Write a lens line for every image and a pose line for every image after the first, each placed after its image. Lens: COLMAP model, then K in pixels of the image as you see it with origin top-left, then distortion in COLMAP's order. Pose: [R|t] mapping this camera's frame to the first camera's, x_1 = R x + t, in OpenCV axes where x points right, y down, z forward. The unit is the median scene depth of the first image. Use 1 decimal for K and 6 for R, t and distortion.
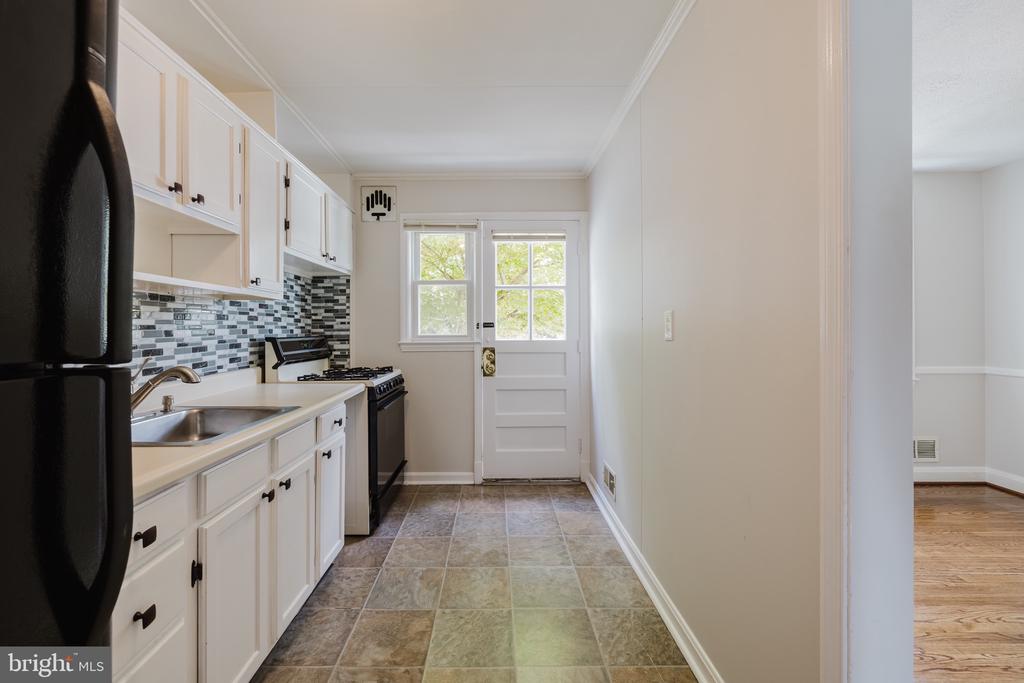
lens RADIAL K [[435.3, 0, 492.2], [0, 435.3, 330.9], [0, 0, 1]] dist [-0.000833, -0.000019]
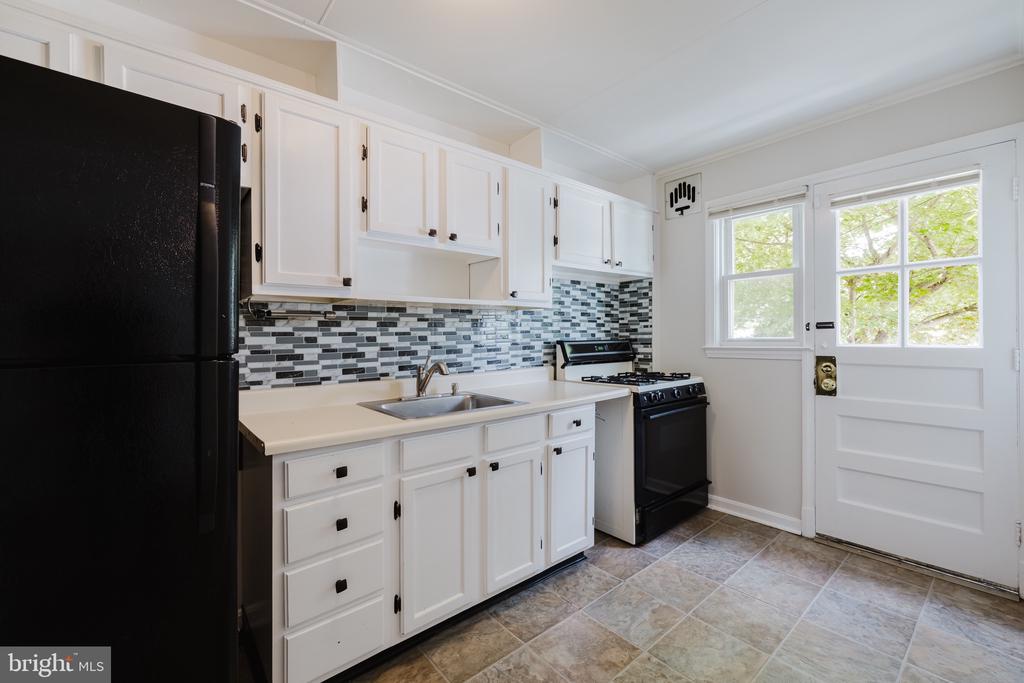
lens RADIAL K [[429.3, 0, 512.9], [0, 429.3, 334.2], [0, 0, 1]] dist [-0.001177, 0.000097]
pose [[0.645529, -0.004582, -0.763722, 0.259540], [0.006541, 0.999978, -0.000470, -0.002327], [0.763708, -0.004692, 0.645545, 0.169043]]
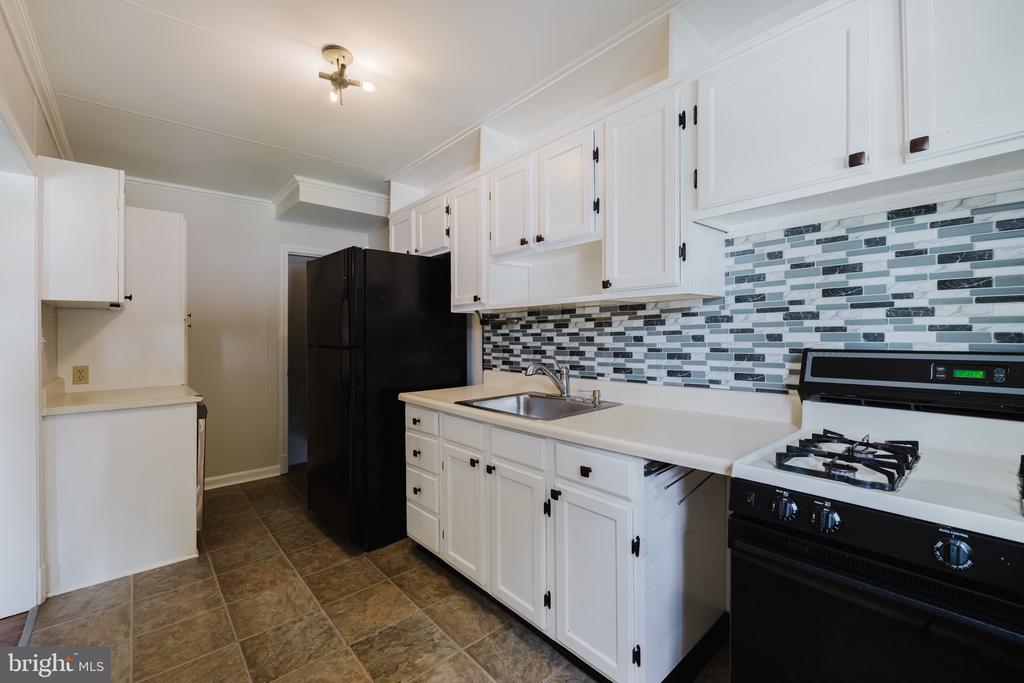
lens RADIAL K [[429.3, 0, 512.9], [0, 429.3, 334.2], [0, 0, 1]] dist [-0.001177, 0.000097]
pose [[-0.745248, 0.009152, -0.666724, 0.146325], [0.010797, 0.999940, 0.001657, -0.007980], [0.666700, -0.005964, -0.745302, 1.106520]]
